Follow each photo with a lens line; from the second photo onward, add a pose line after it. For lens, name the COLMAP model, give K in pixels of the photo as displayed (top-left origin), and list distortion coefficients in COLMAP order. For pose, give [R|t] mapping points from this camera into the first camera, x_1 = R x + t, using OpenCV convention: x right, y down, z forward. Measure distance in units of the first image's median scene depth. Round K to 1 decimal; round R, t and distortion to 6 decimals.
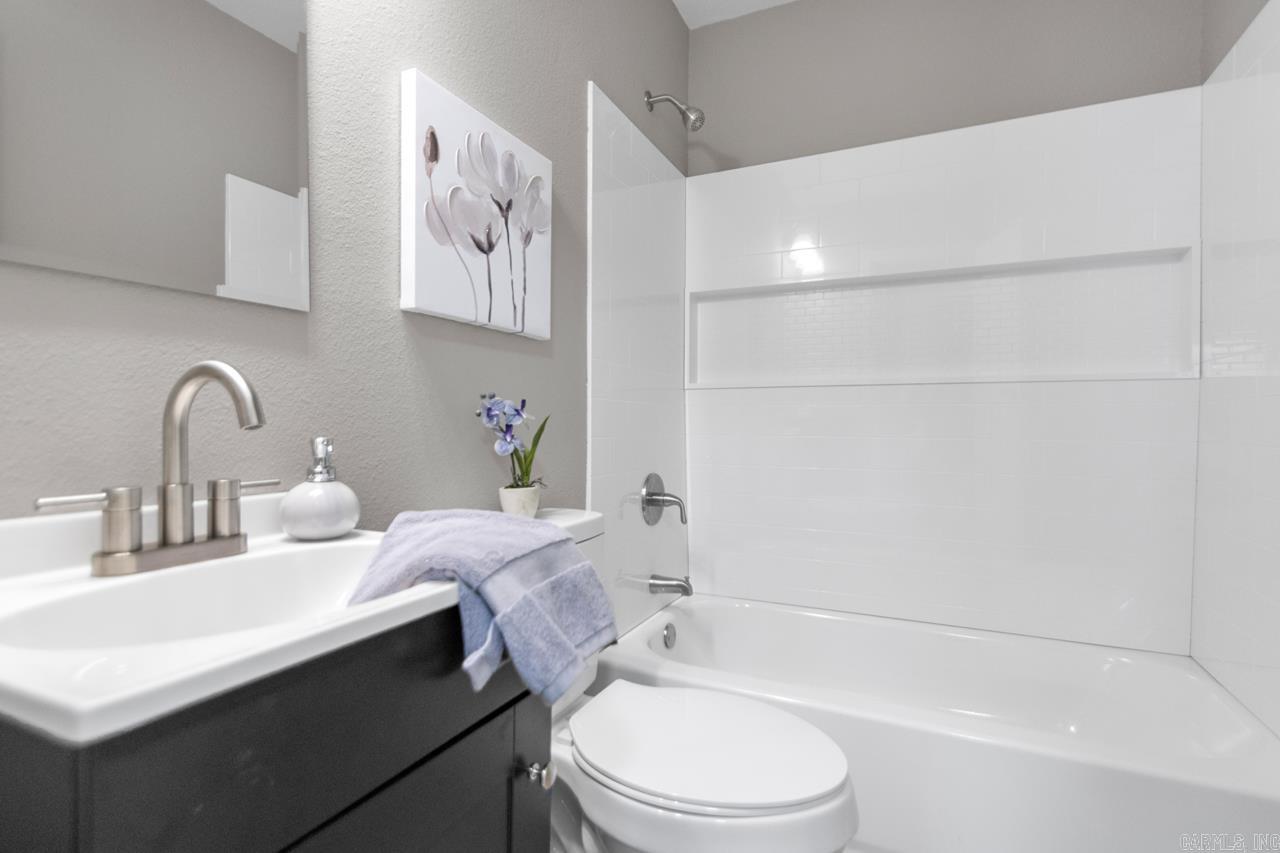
lens RADIAL K [[607.6, 0, 645.1], [0, 607.6, 432.4], [0, 0, 1]] dist [0.004489, -0.000105]
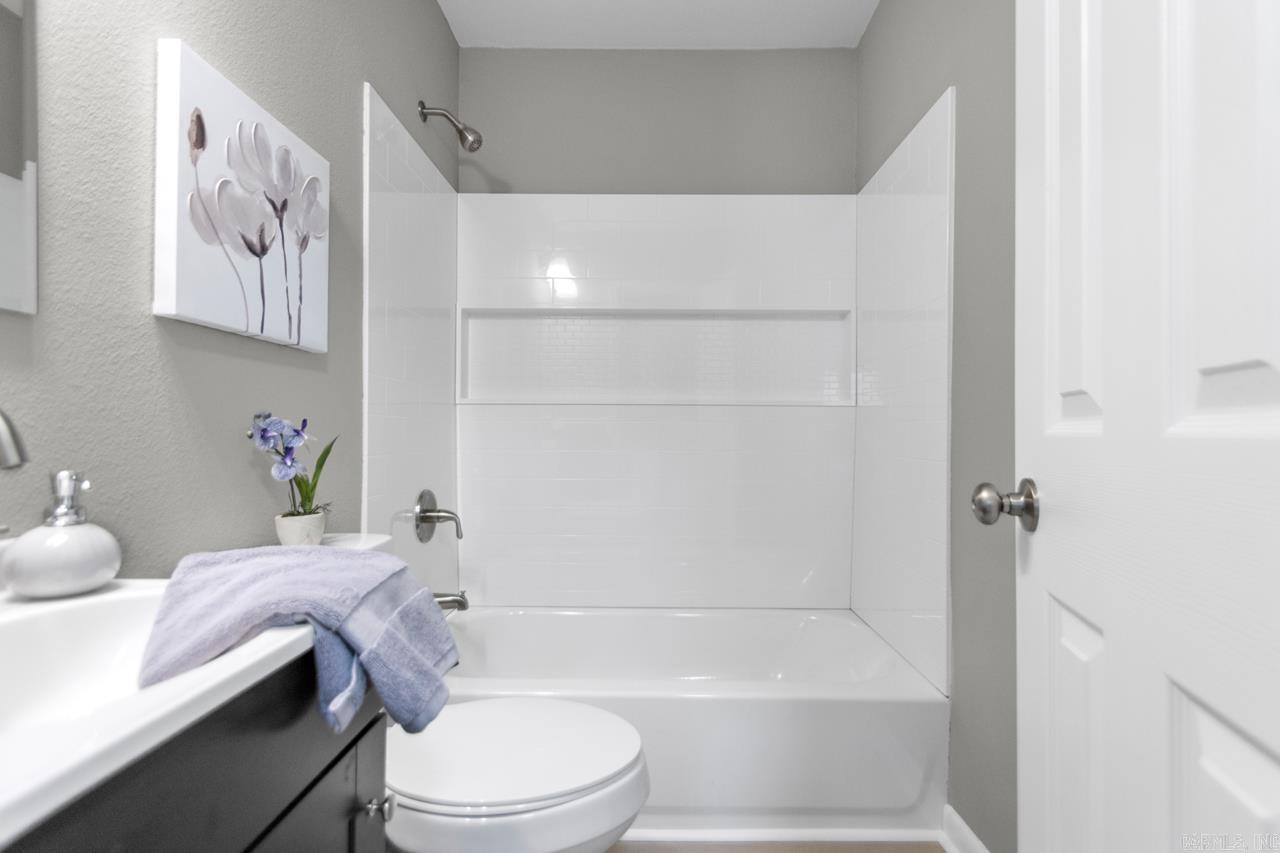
lens RADIAL K [[594.8, 0, 640.5], [0, 594.8, 439.1], [0, 0, 1]] dist [0.016009, -0.013788]
pose [[0.911528, -0.005401, 0.411202, -0.111509], [0.005612, 0.999984, 0.000694, -0.022301], [-0.411199, 0.001675, 0.911544, -0.035833]]
